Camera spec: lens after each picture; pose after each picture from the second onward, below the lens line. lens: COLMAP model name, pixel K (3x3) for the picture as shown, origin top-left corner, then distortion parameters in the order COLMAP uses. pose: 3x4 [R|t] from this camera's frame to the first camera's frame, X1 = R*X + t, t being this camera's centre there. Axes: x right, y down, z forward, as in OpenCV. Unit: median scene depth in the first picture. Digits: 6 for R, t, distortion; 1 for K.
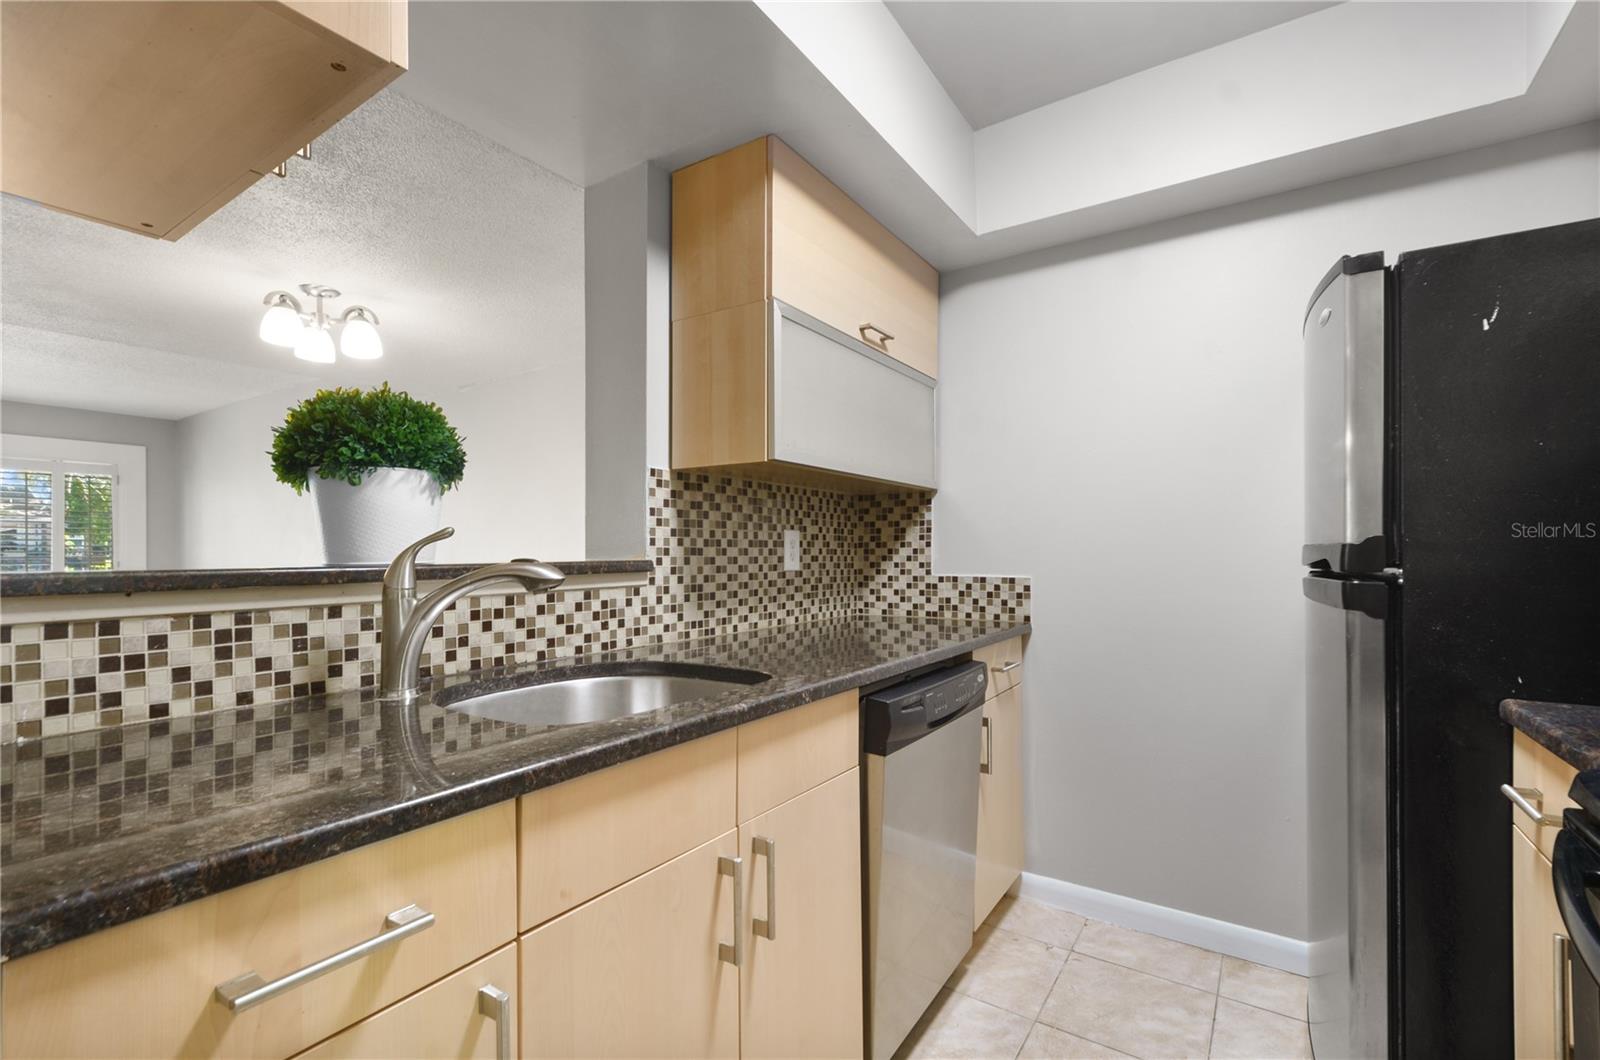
lens RADIAL K [[701.4, 0, 801.6], [0, 701.4, 570.4], [0, 0, 1]] dist [0.001152, 0.000118]
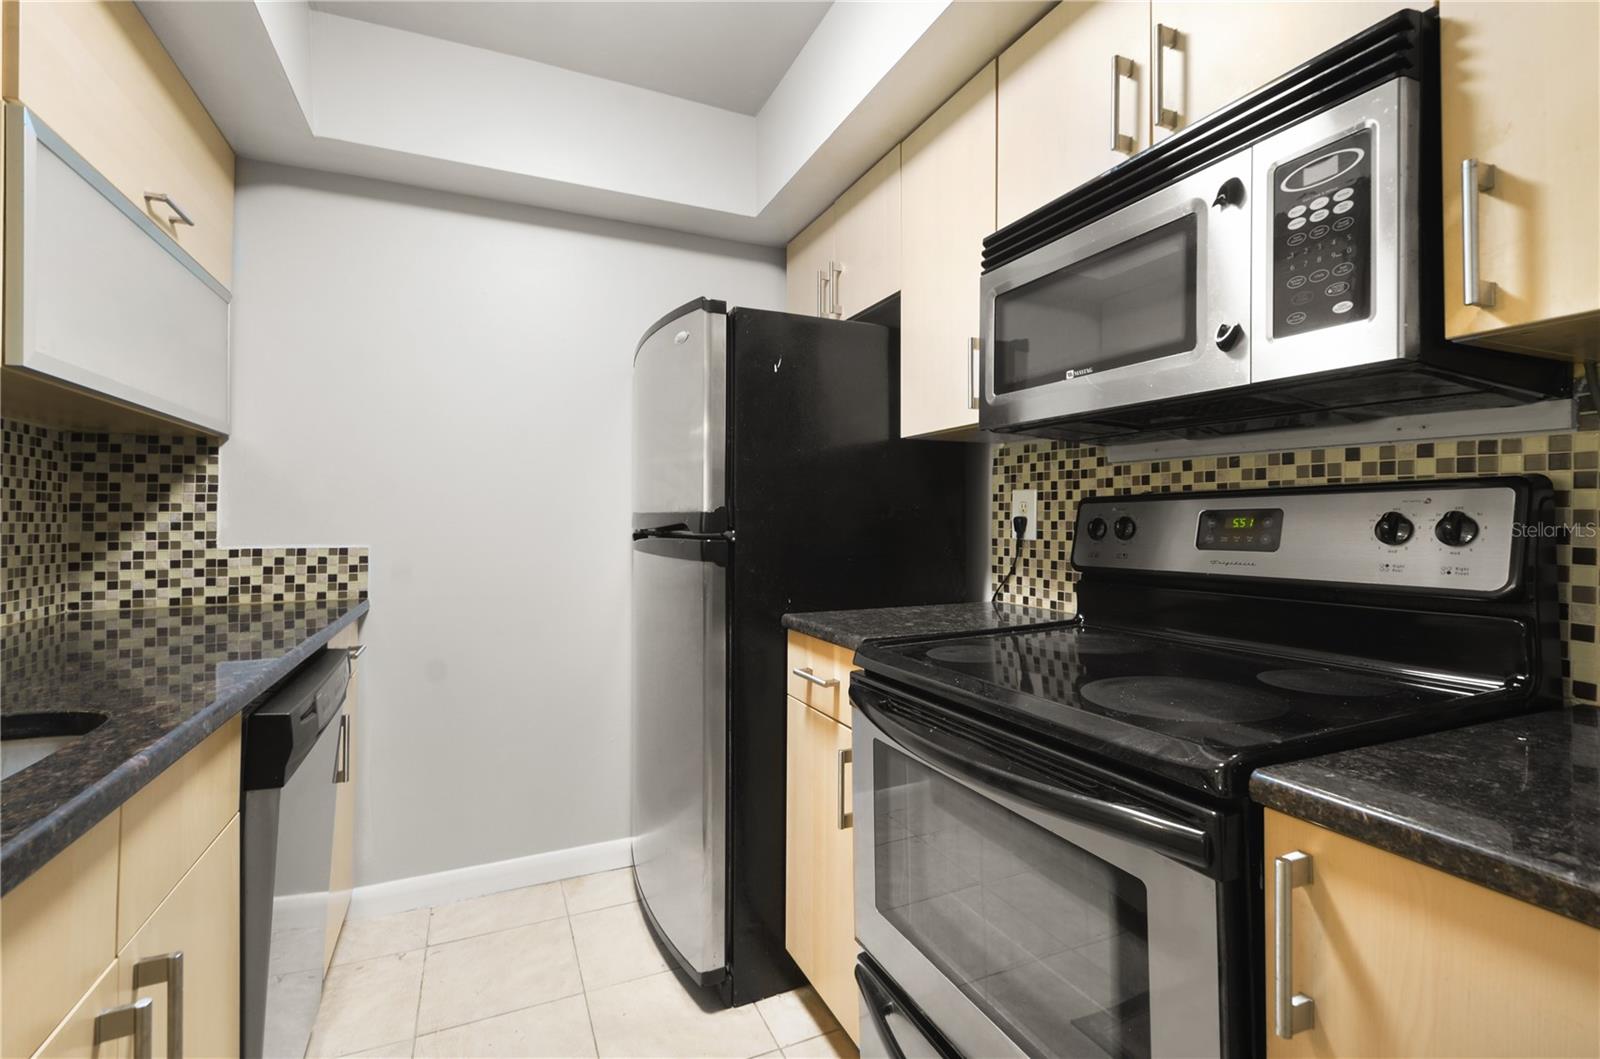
lens RADIAL K [[715.8, 0, 800.0], [0, 715.8, 529.5], [0, 0, 1]] dist [-0.003019, -0.000527]
pose [[0.529696, -0.012770, 0.848091, -0.132399], [0.020974, 0.999778, 0.001955, -0.001848], [-0.847928, 0.016752, 0.529846, 0.062368]]
